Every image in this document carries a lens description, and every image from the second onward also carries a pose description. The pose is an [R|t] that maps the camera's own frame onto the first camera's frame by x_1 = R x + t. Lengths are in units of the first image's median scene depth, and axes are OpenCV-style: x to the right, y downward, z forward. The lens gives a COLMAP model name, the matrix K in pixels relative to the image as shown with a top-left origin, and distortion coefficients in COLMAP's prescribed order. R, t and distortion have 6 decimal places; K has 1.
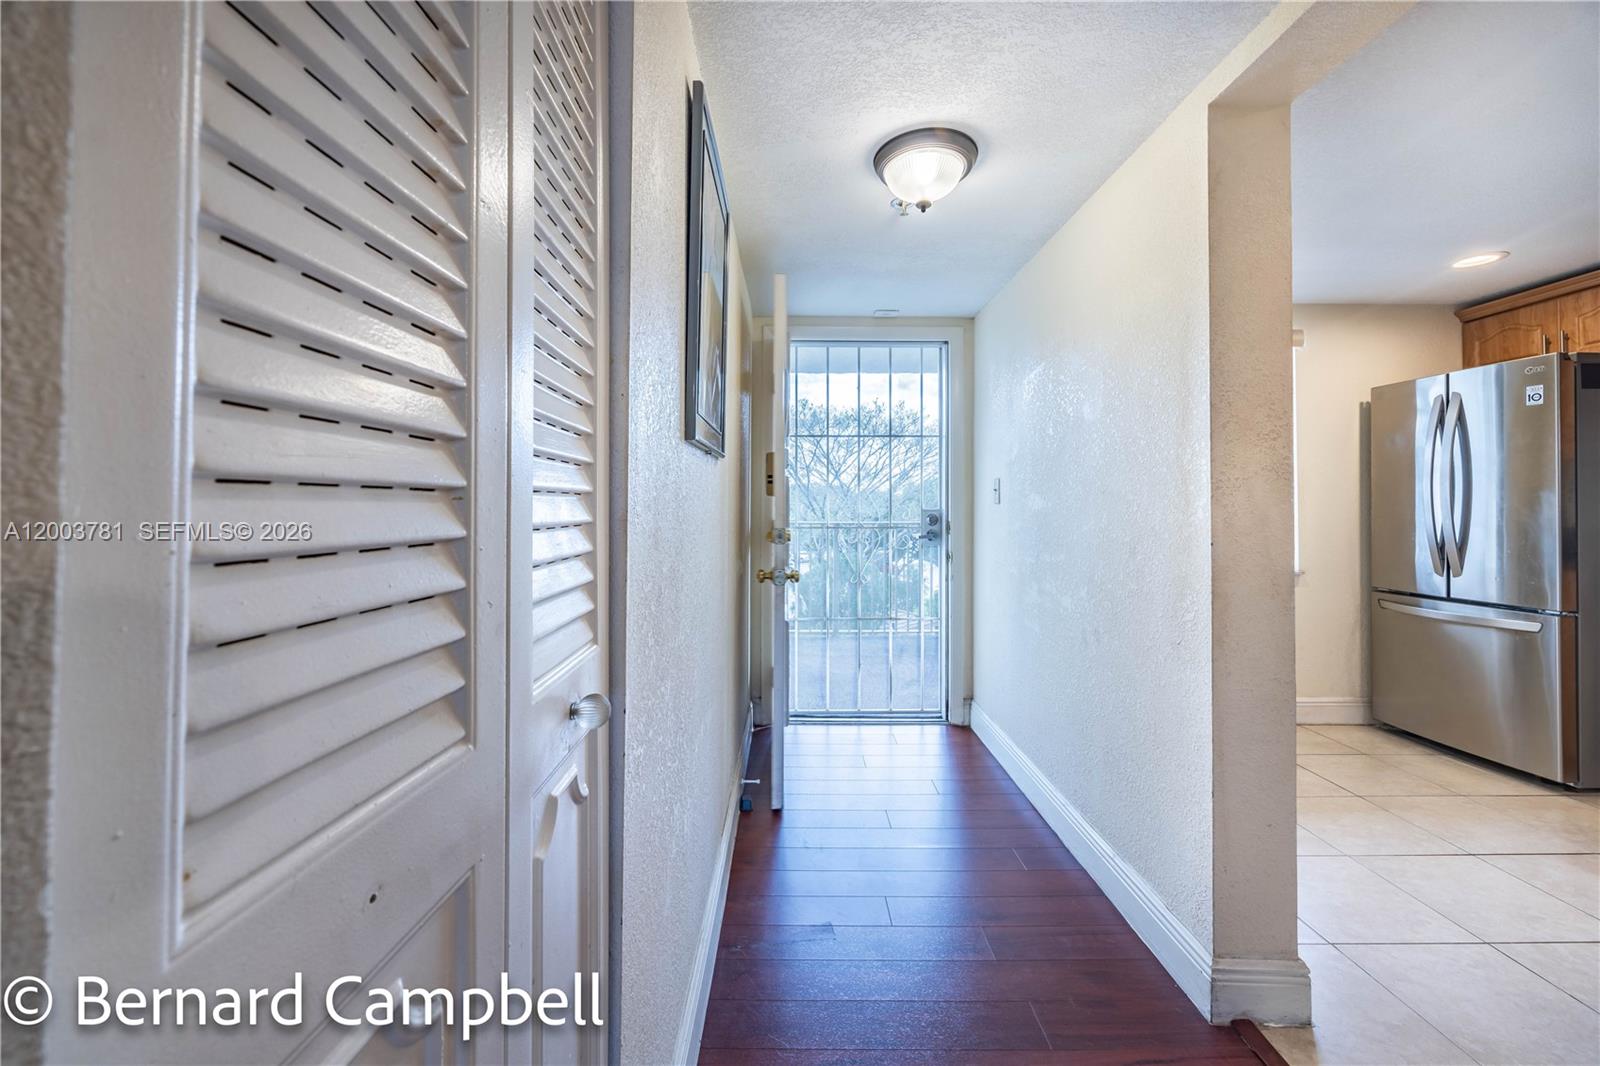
lens RADIAL K [[612.0, 0, 802.0], [0, 612.0, 499.8], [0, 0, 1]] dist [-0.004070, 0.001255]
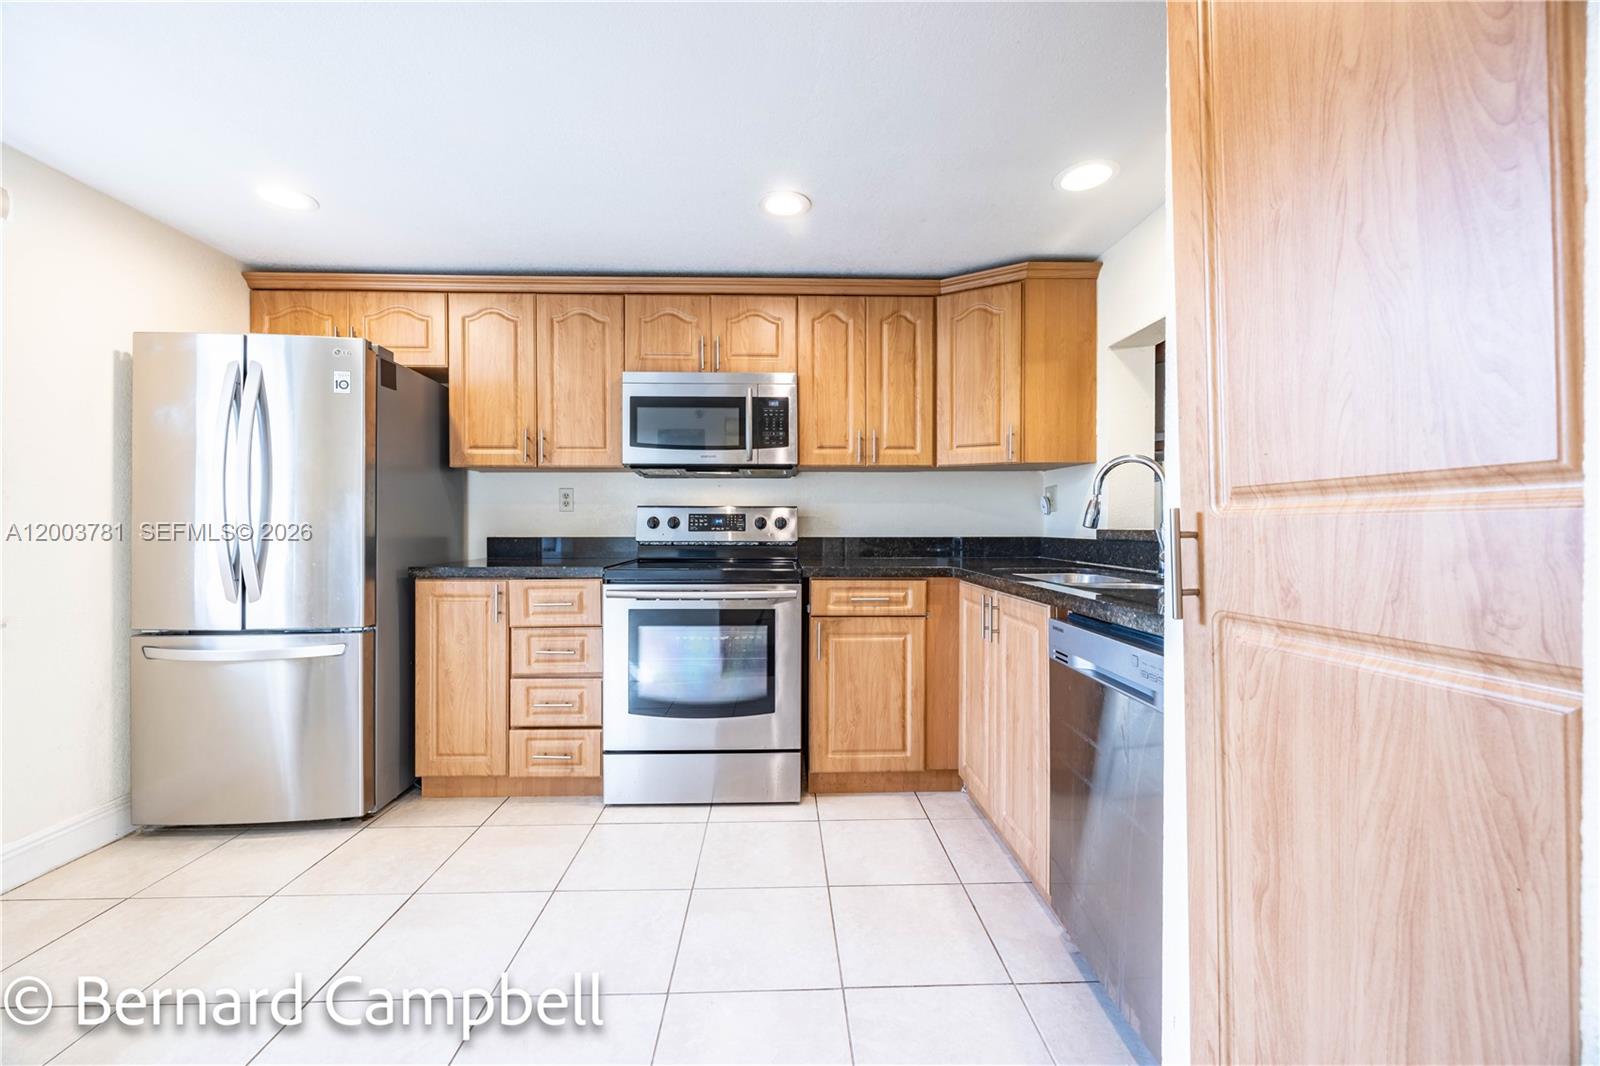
lens RADIAL K [[612.0, 0, 796.1], [0, 612.0, 529.0], [0, 0, 1]] dist [-0.004070, 0.001255]
pose [[-0.029446, -0.009169, 0.999524, 0.285314], [-0.009111, 0.999919, 0.008905, 0.020671], [-0.999525, -0.008844, -0.029527, 0.343929]]
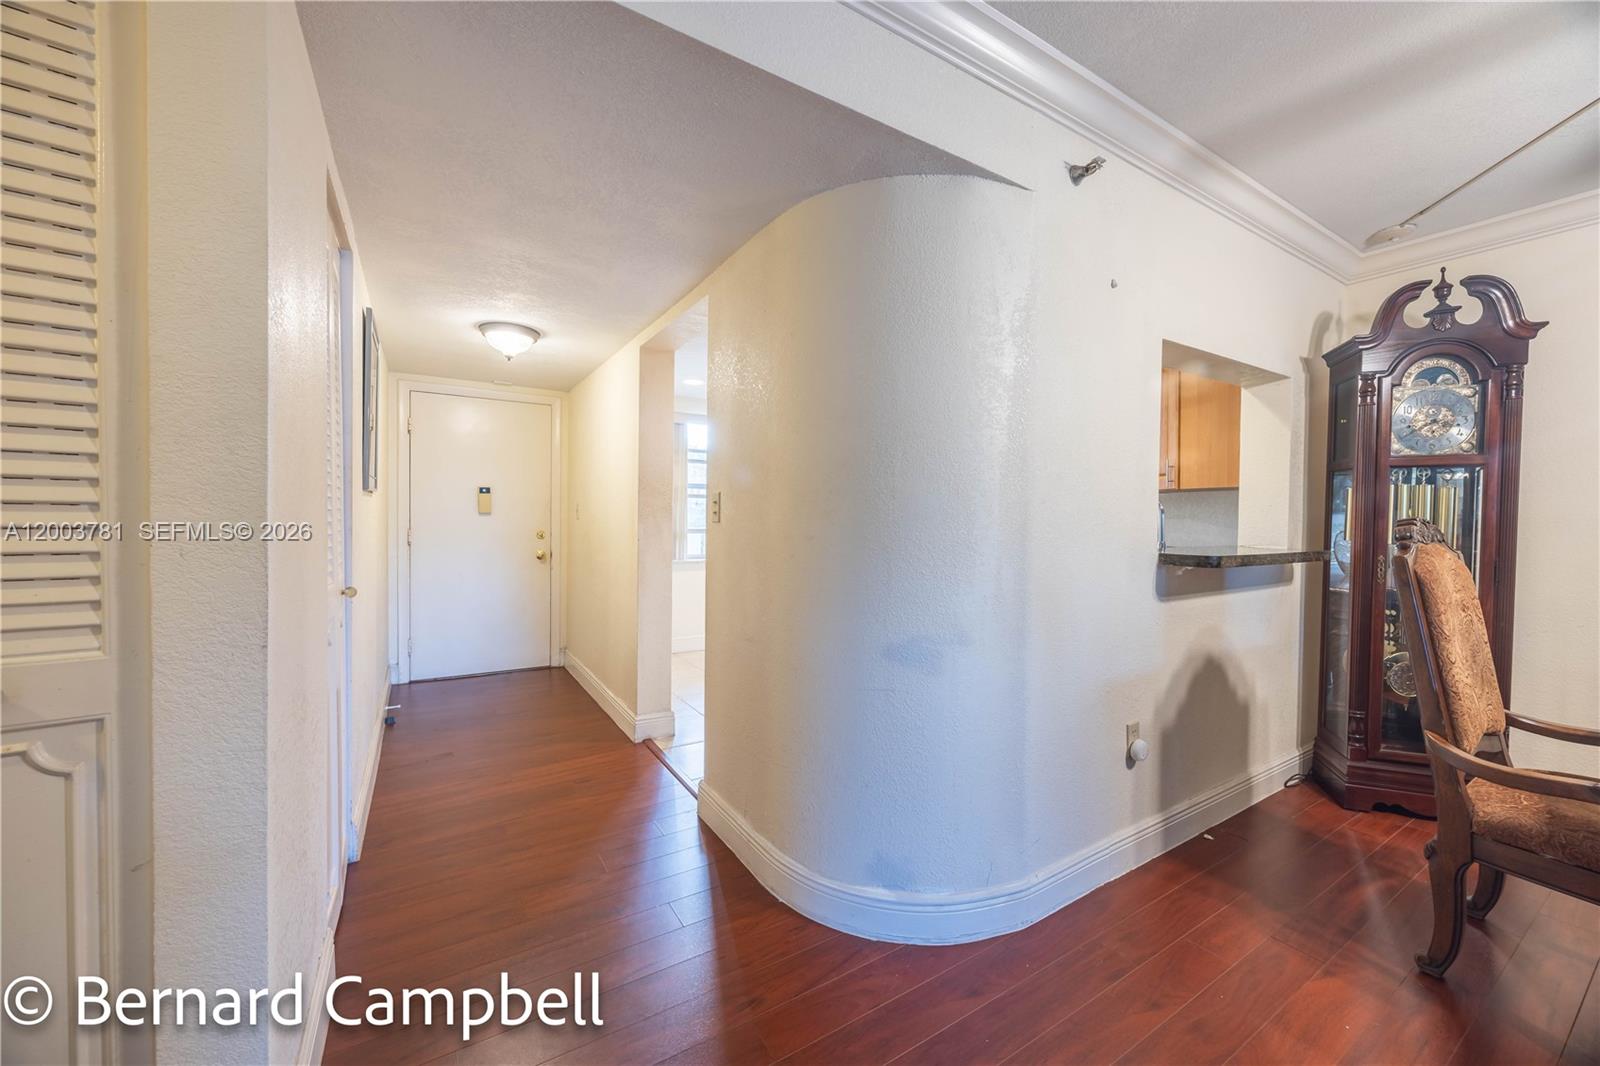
lens RADIAL K [[612.0, 0, 808.4], [0, 612.0, 531.7], [0, 0, 1]] dist [-0.004070, 0.001255]
pose [[0.855368, -0.002837, 0.518014, 0.009481], [-0.015153, 0.999420, 0.030494, -0.019707], [-0.517800, -0.033933, 0.854829, -0.665904]]
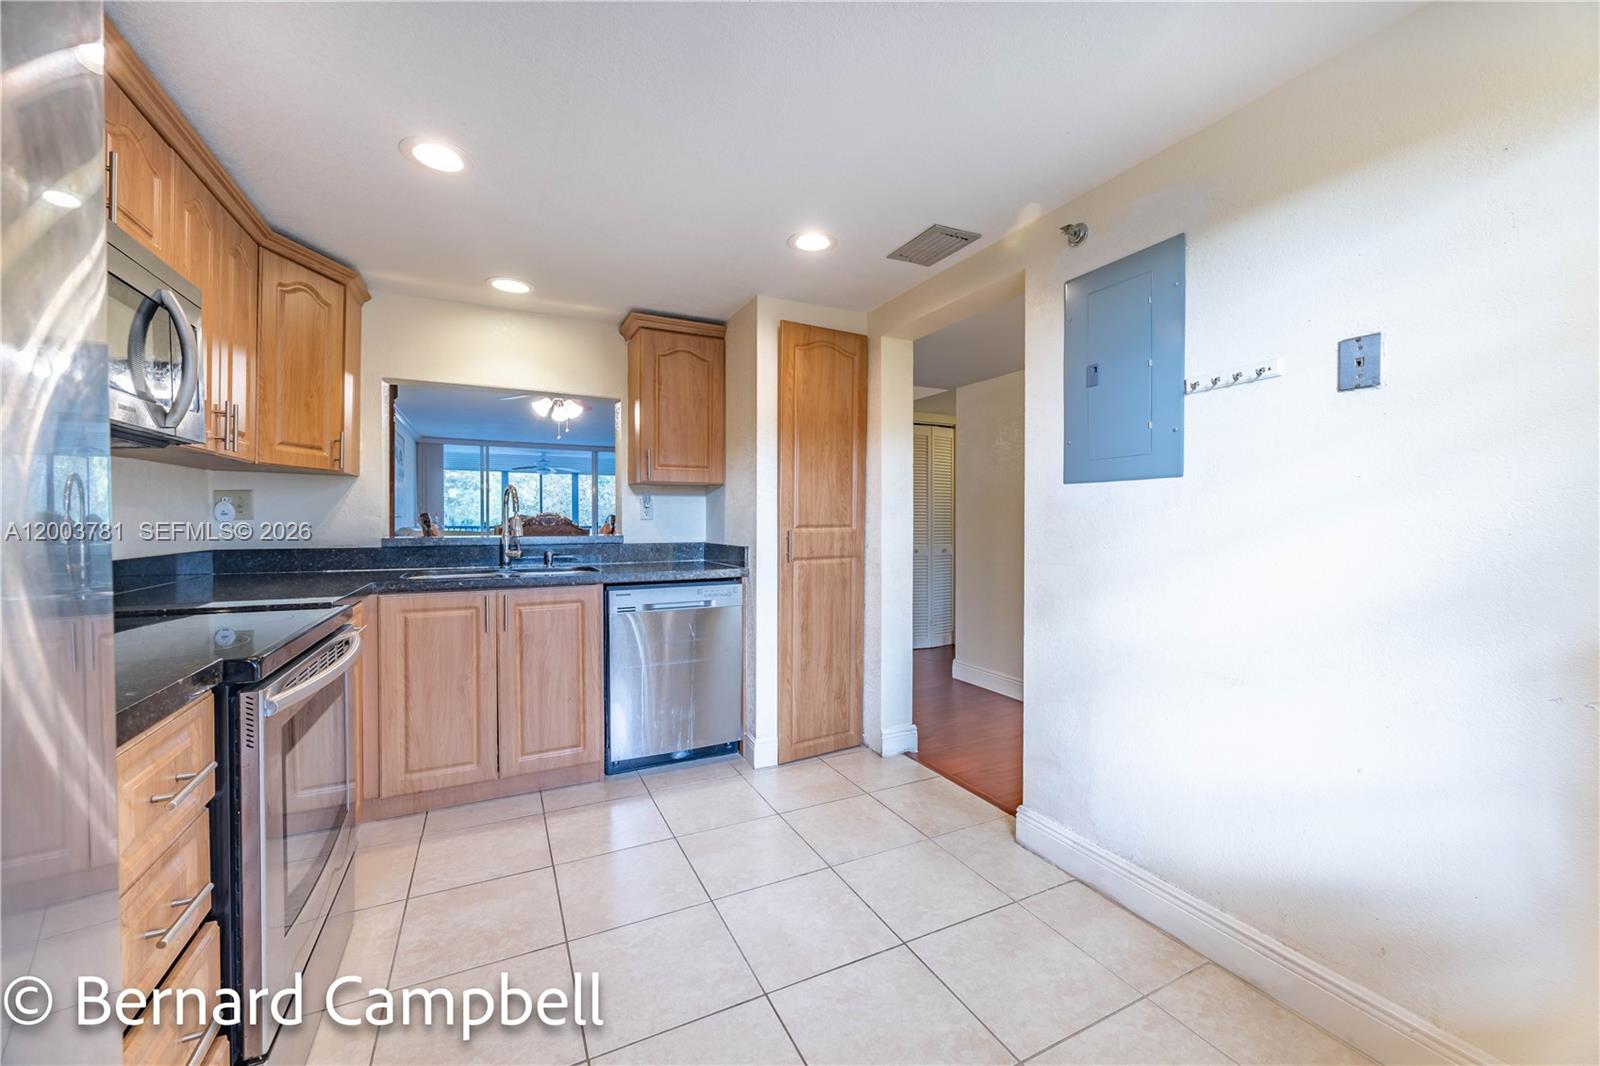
lens RADIAL K [[612.0, 0, 774.4], [0, 612.0, 531.3], [0, 0, 1]] dist [-0.004070, 0.001255]
pose [[-0.912877, 0.004478, -0.408211, 0.995479], [0.000732, 0.999956, 0.009333, 0.004625], [0.408235, 0.008221, -0.912840, 1.062088]]
